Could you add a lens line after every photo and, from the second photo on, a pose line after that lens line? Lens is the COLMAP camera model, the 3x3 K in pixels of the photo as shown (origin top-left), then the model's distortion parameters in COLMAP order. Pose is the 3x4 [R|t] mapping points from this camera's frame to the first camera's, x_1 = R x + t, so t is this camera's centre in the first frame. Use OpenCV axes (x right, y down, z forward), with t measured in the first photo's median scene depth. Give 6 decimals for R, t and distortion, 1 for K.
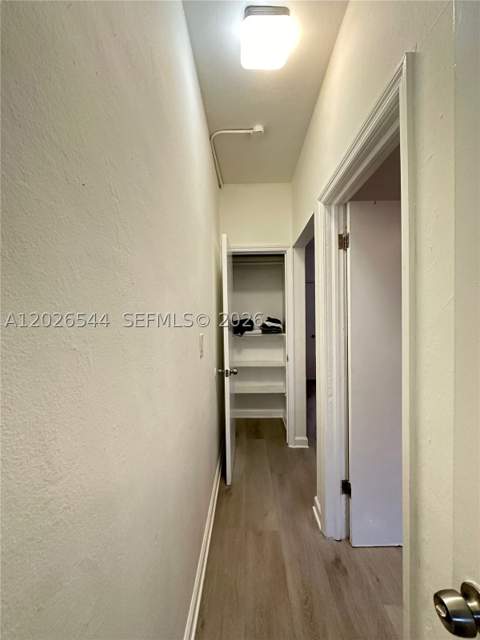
lens RADIAL K [[255.8, 0, 241.8], [0, 255.8, 320.5], [0, 0, 1]] dist [0.000630, 0.000175]
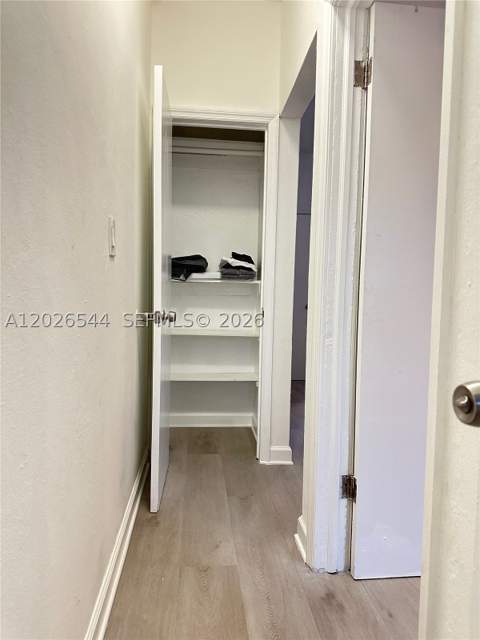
lens RADIAL K [[448.4, 0, 240.0], [0, 448.4, 320.0], [0, 0, 1]] dist [0.097228, -0.120646]
pose [[0.992573, 0.029783, 0.117951, 0.006771], [-0.034275, 0.998755, 0.036243, 0.162670], [-0.116724, -0.040017, 0.992358, -0.024766]]
